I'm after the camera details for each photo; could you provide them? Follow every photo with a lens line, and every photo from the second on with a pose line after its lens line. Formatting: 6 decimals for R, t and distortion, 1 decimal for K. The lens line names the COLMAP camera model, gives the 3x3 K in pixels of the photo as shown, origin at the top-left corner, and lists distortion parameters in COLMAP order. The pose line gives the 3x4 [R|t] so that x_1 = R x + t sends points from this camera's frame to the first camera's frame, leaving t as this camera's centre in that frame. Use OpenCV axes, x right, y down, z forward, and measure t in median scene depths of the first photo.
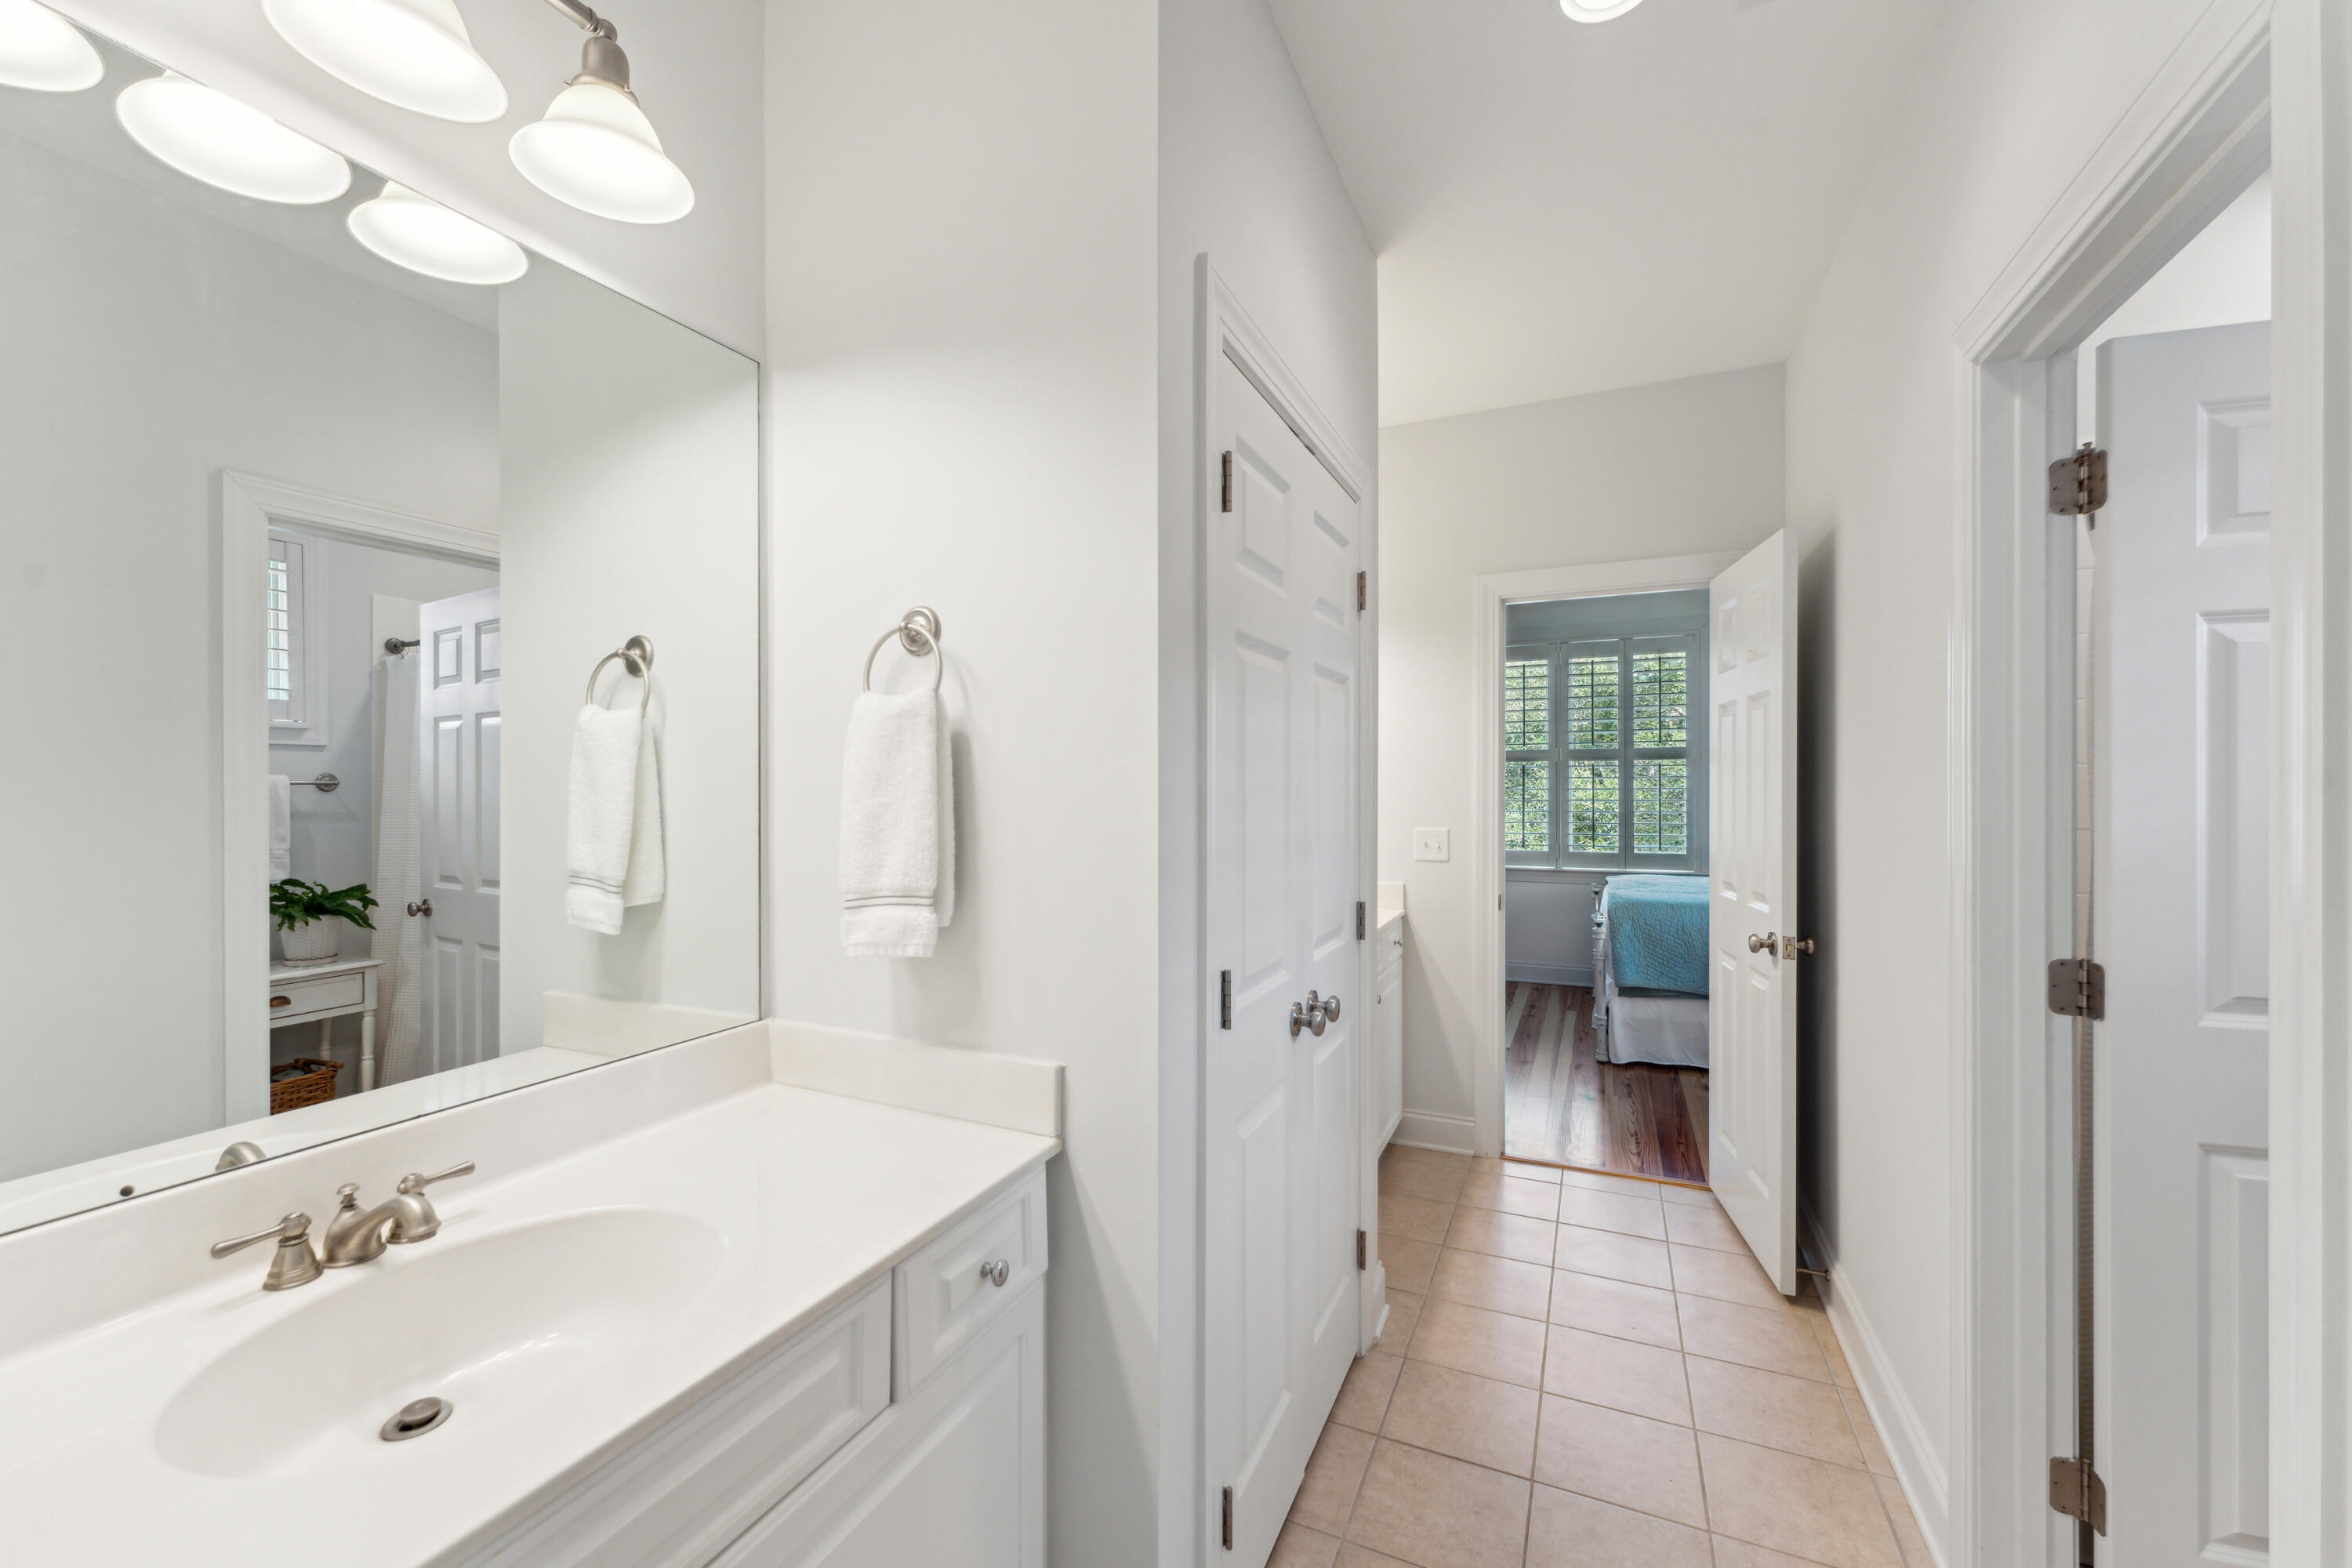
lens RADIAL K [[948.9, 0, 1178.4], [0, 948.9, 792.2], [0, 0, 1]] dist [-0.000780, -0.000075]
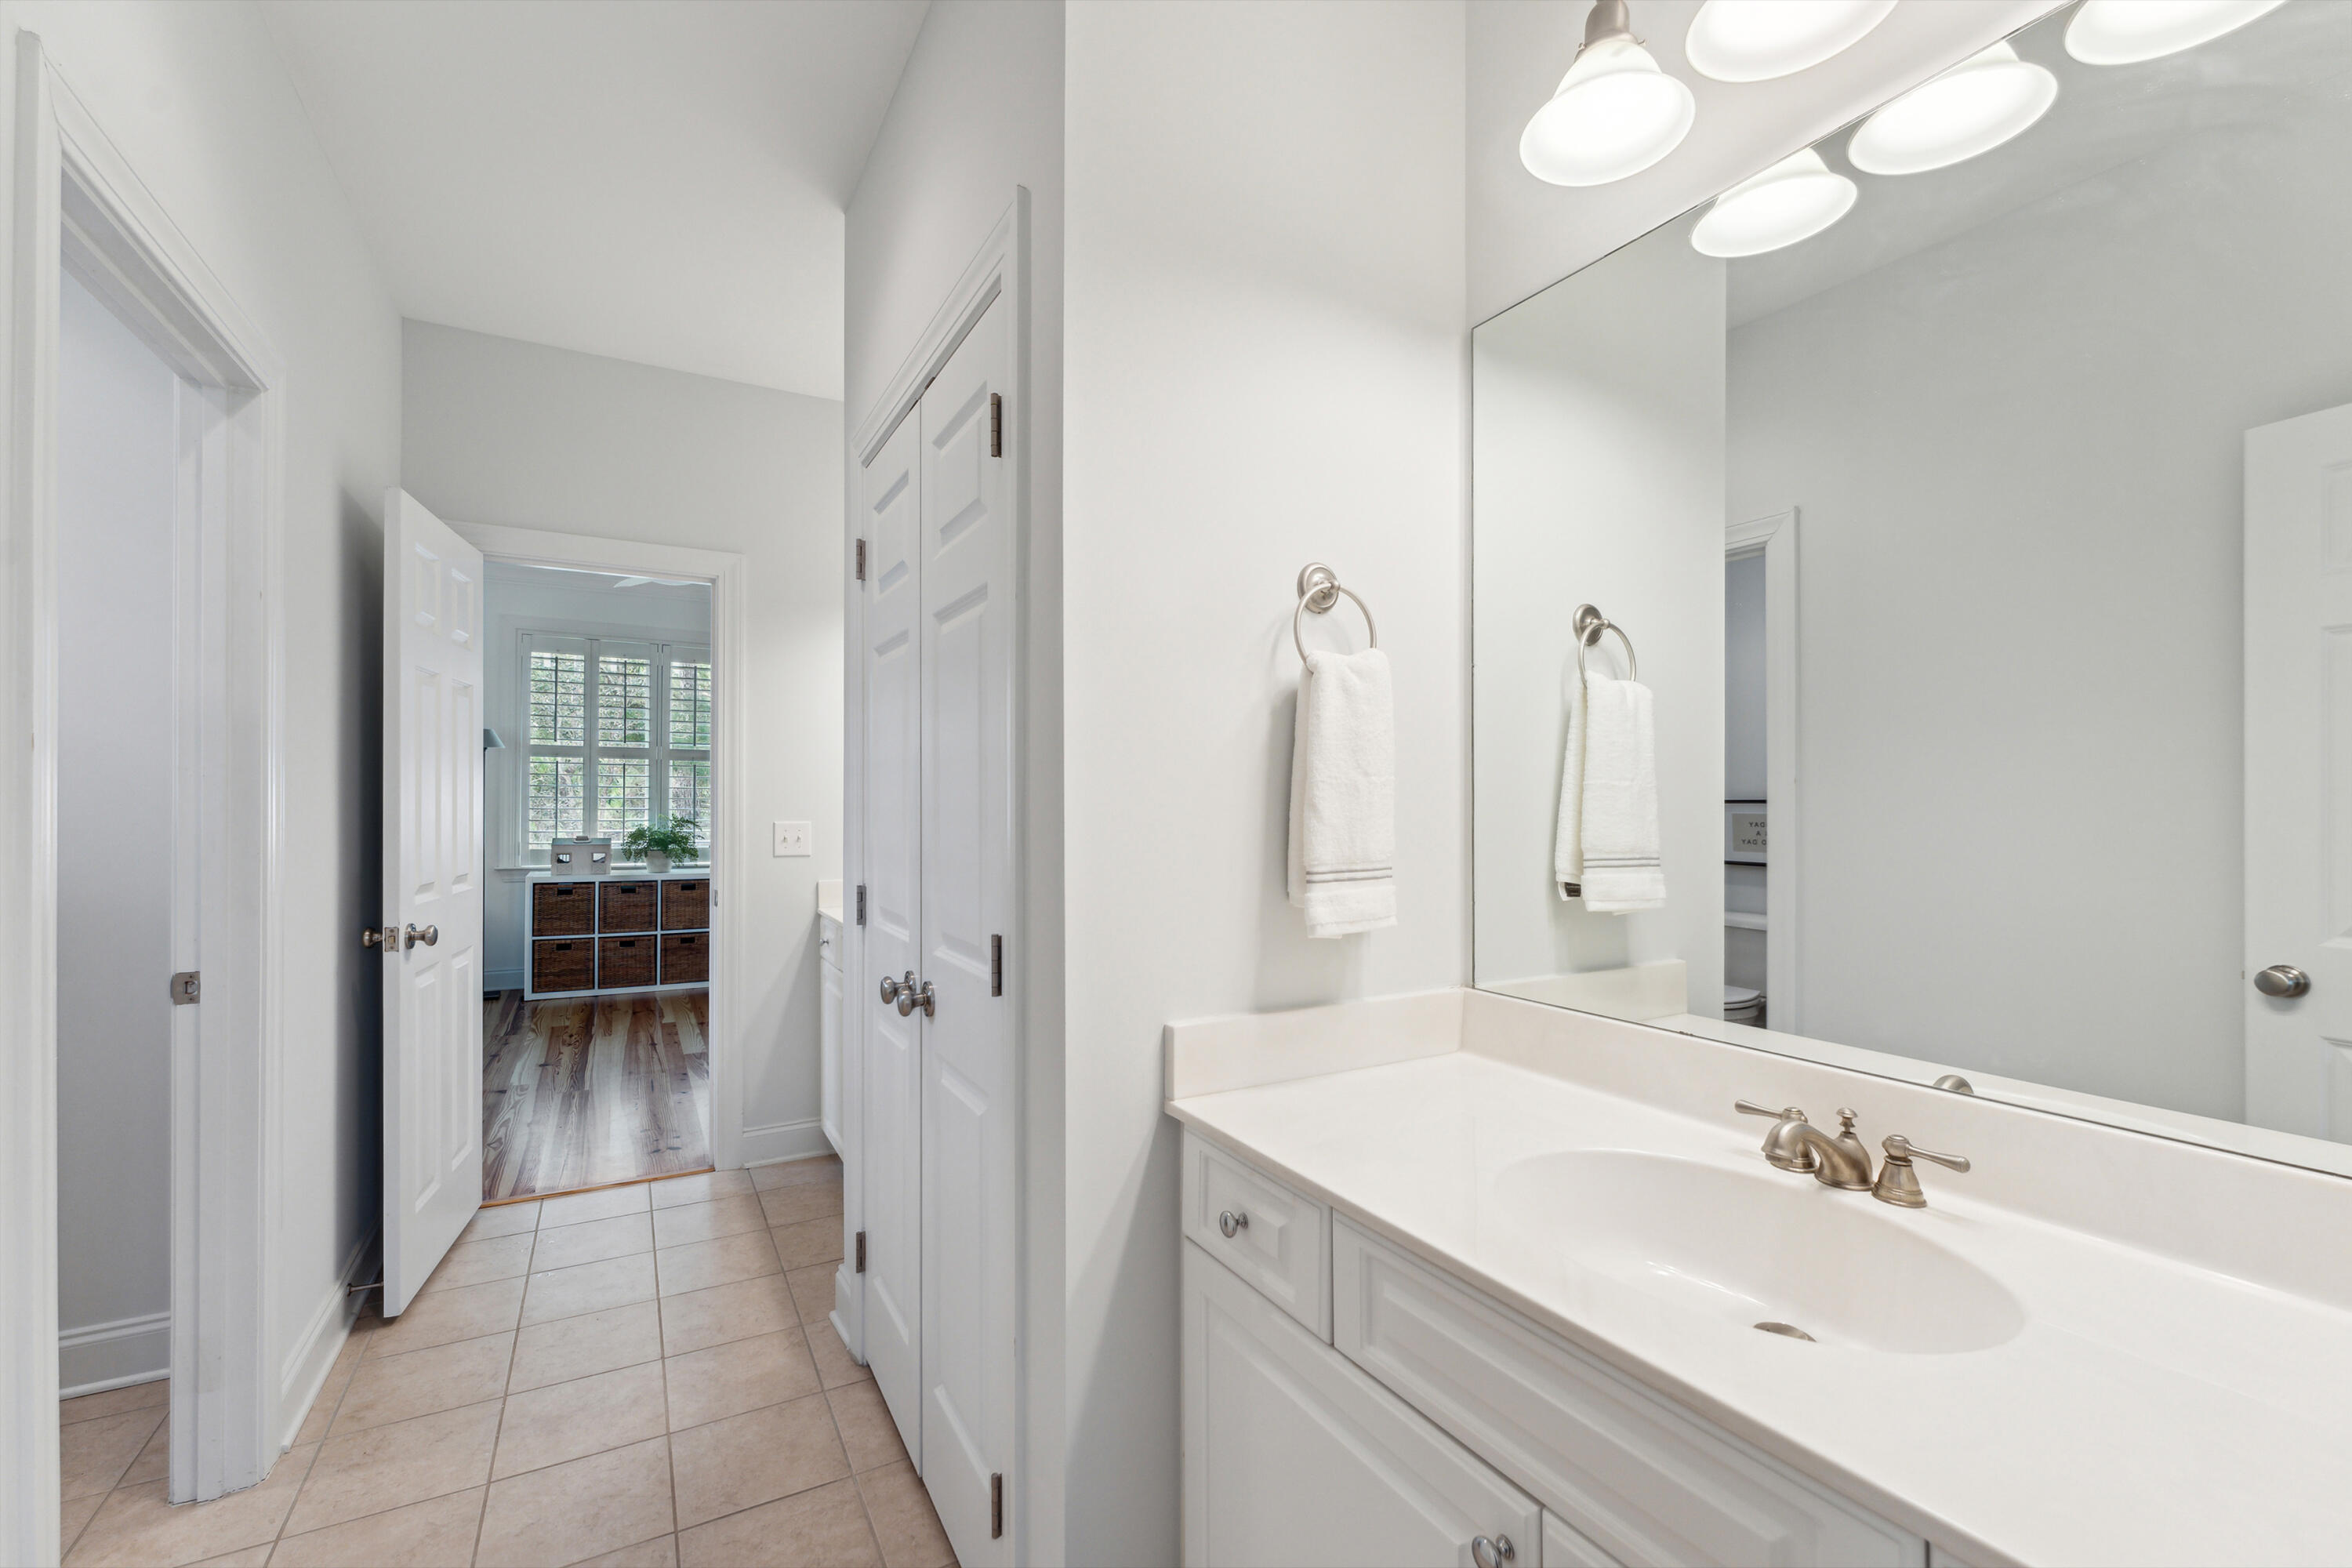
lens RADIAL K [[948.9, 0, 1178.4], [0, 948.9, 792.2], [0, 0, 1]] dist [-0.000780, -0.000075]
pose [[-0.578357, -0.010291, -0.815719, 0.446266], [-0.003773, 0.999943, -0.009940, 0.071465], [0.815775, -0.002672, -0.578363, 1.056583]]
